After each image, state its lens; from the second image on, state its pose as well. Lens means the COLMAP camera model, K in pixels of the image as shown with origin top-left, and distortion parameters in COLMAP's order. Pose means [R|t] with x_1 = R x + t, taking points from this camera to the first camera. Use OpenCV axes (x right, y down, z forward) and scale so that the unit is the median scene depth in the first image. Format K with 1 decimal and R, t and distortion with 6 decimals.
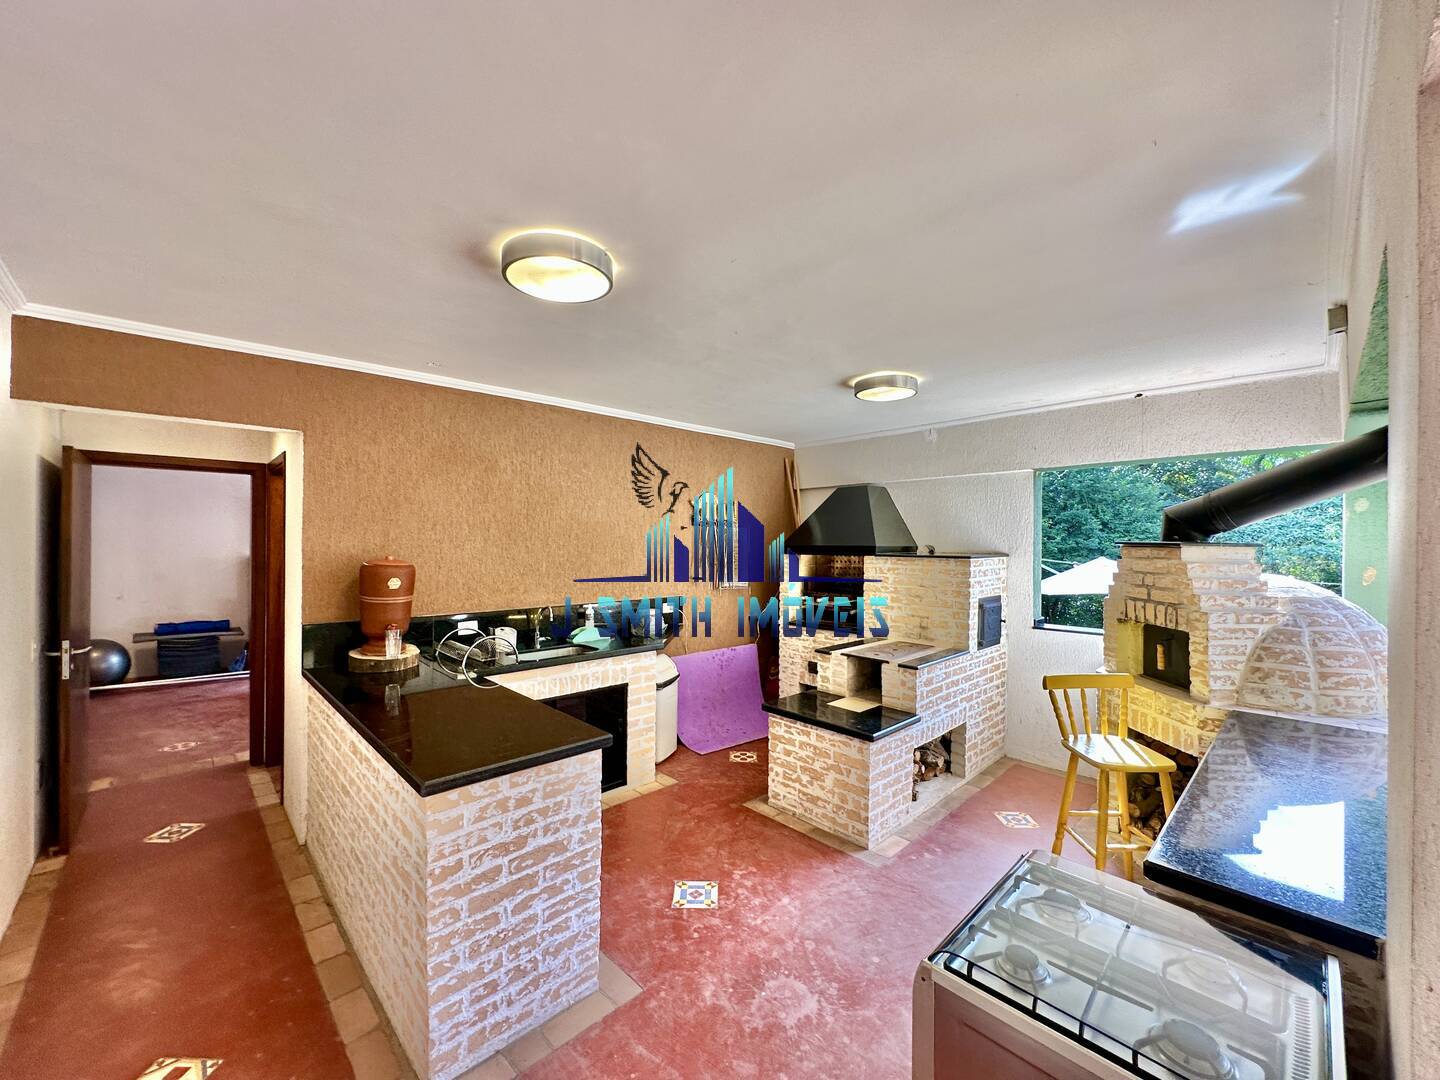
lens RADIAL K [[574.1, 0, 721.7], [0, 574.1, 543.0], [0, 0, 1]] dist [-0.005516, 0.000916]
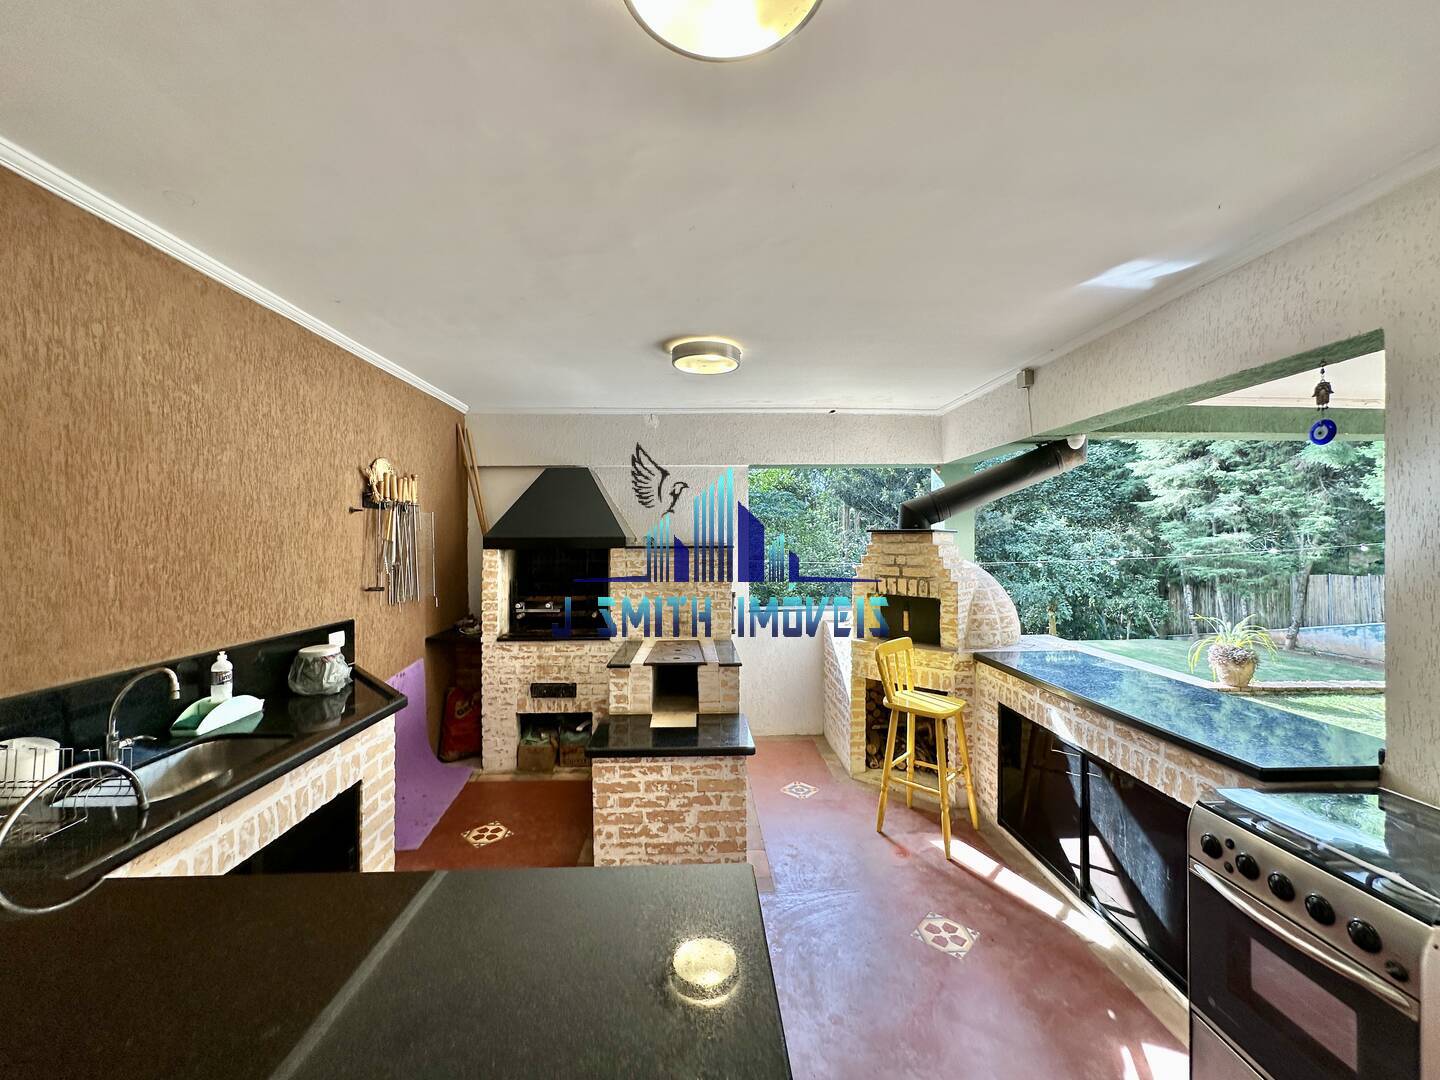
lens RADIAL K [[574.1, 0, 722.6], [0, 574.1, 541.9], [0, 0, 1]] dist [-0.005516, 0.000916]
pose [[0.663713, -0.010812, 0.747909, -0.368627], [0.009898, 0.999935, 0.005671, 0.011744], [-0.747922, 0.003639, 0.663777, 0.385343]]
